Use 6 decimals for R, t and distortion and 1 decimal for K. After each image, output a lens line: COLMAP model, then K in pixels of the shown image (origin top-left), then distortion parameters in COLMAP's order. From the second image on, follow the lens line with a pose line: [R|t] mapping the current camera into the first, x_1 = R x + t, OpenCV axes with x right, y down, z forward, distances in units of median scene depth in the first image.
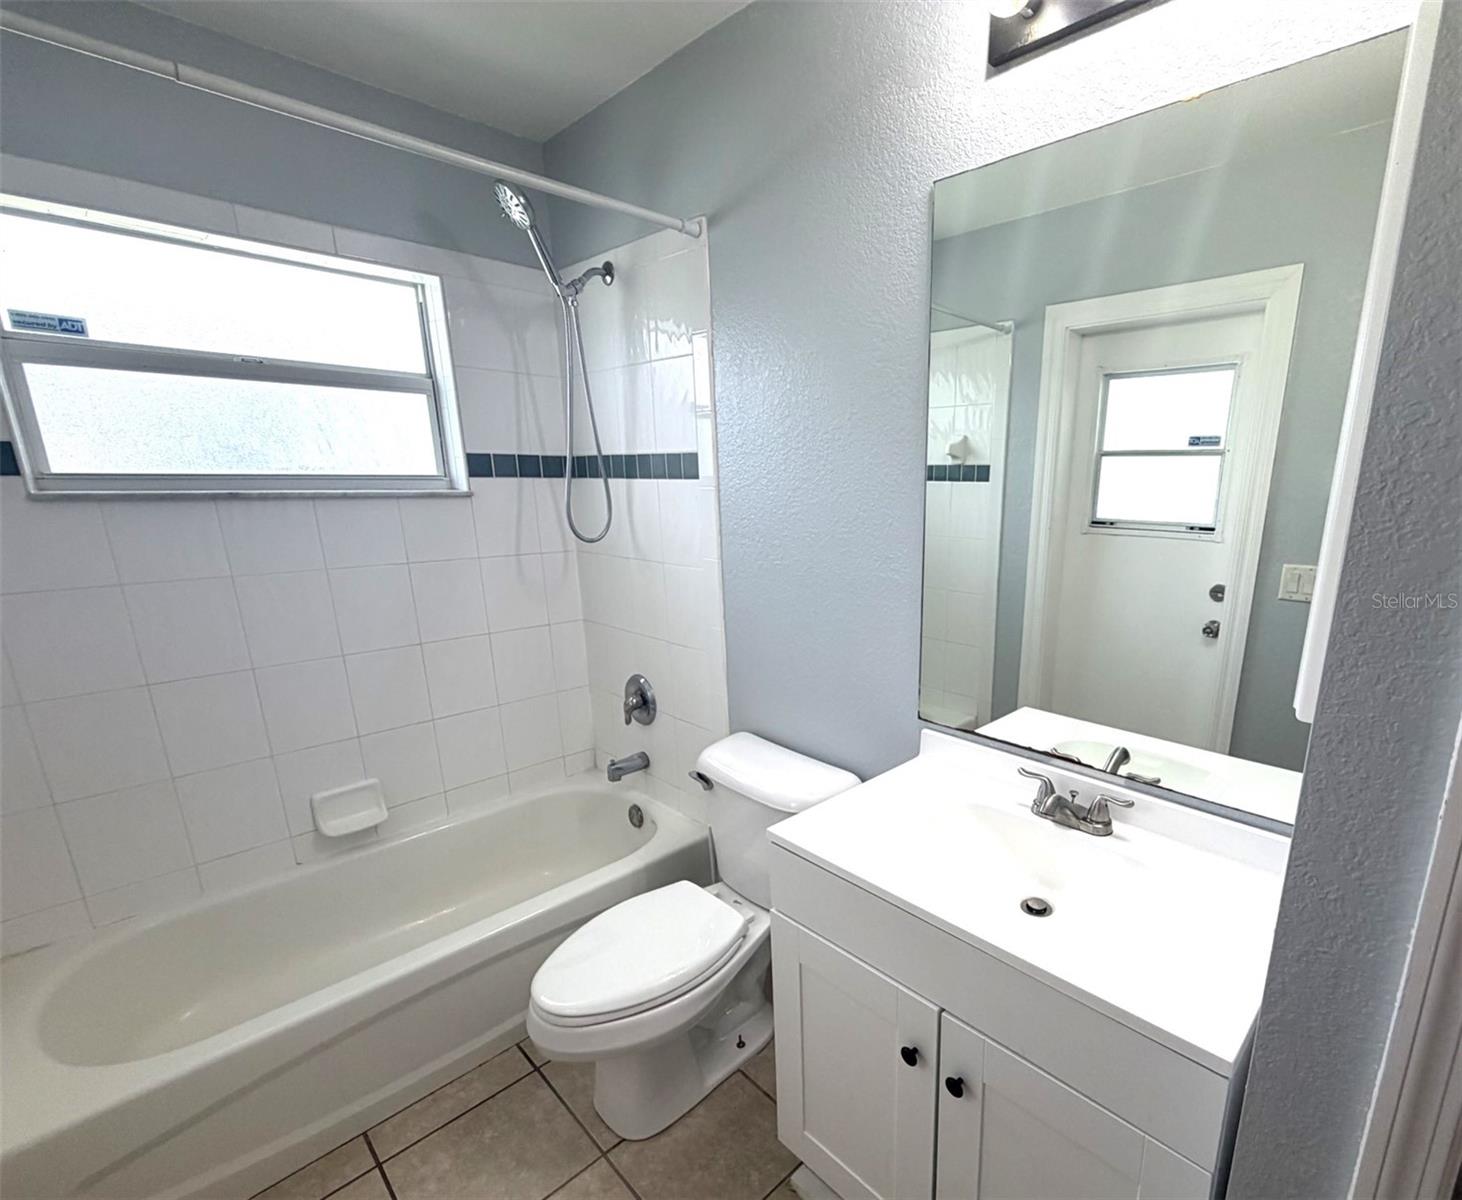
lens RADIAL K [[586.2, 0, 733.8], [0, 586.2, 624.1], [0, 0, 1]] dist [-0.001327, -0.000139]
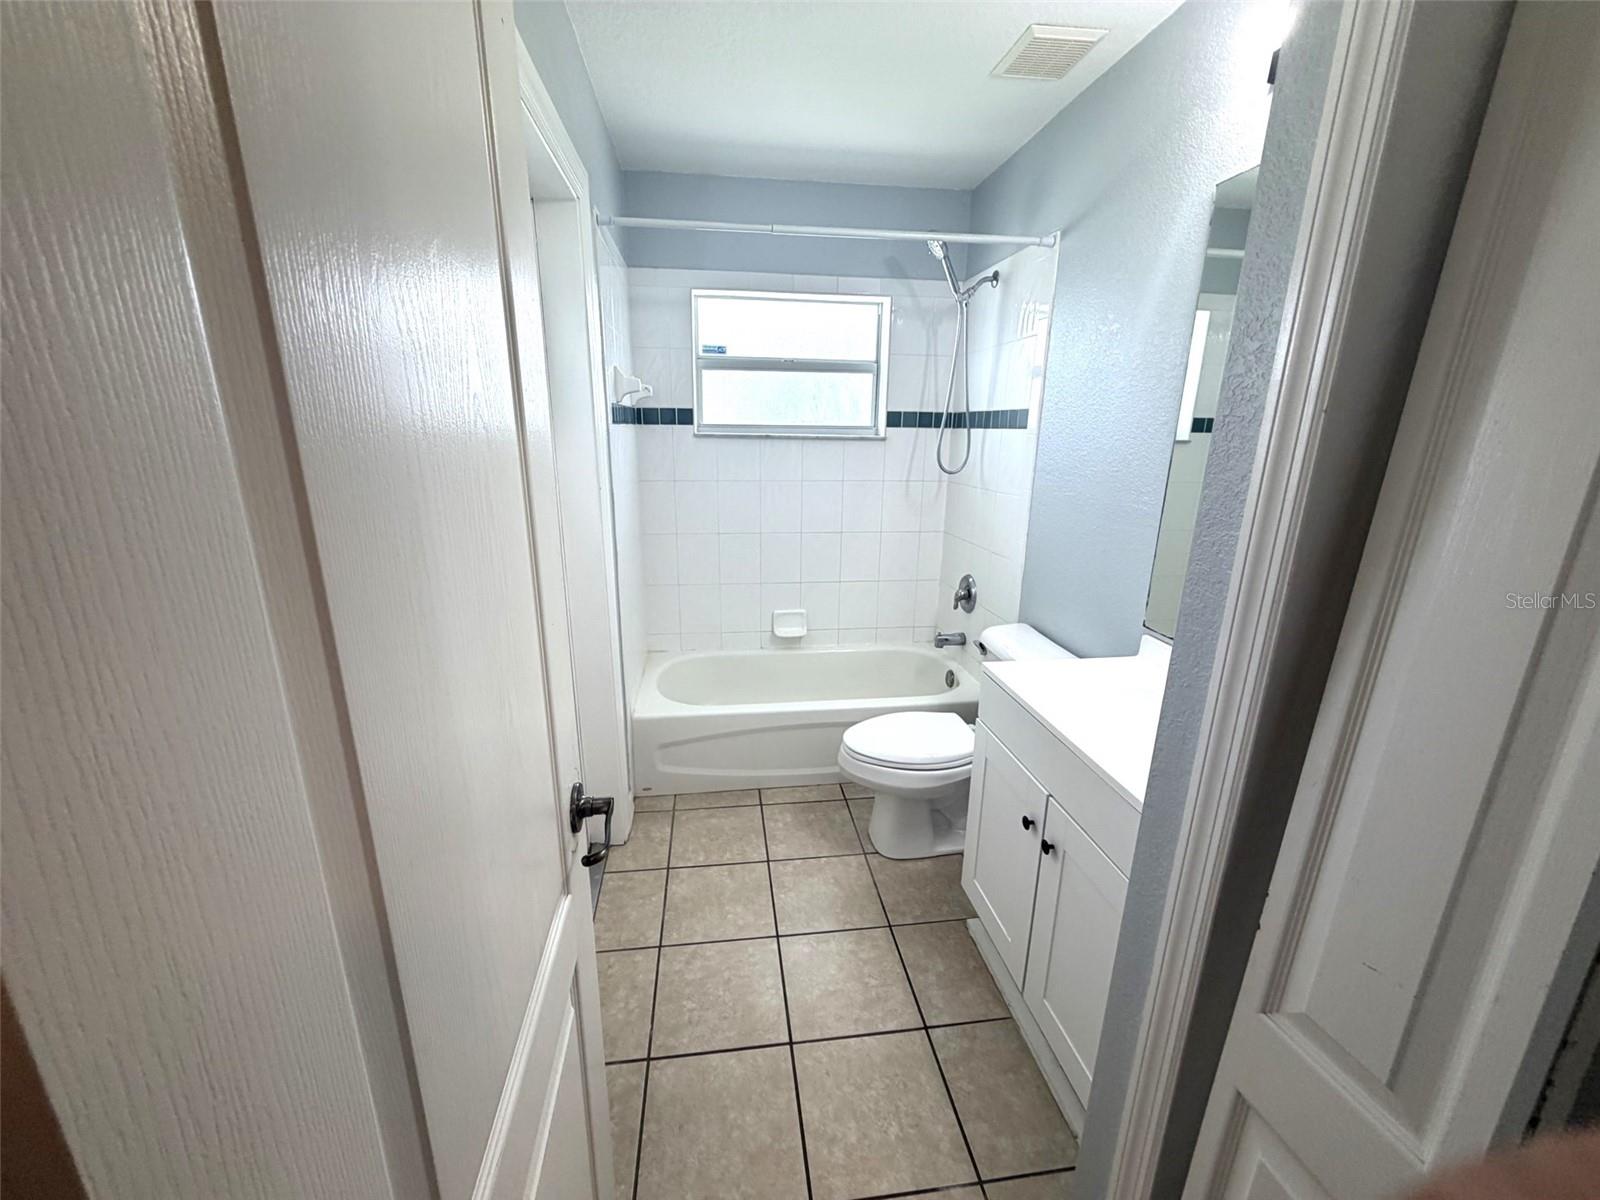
lens RADIAL K [[639.1, 0, 794.6], [0, 639.1, 602.7], [0, 0, 1]] dist [0.001806, -0.000153]
pose [[0.752245, 0.177155, -0.634620, 0.503727], [-0.170992, 0.982665, 0.071628, 0.118721], [0.636309, 0.054633, 0.769498, -0.403593]]
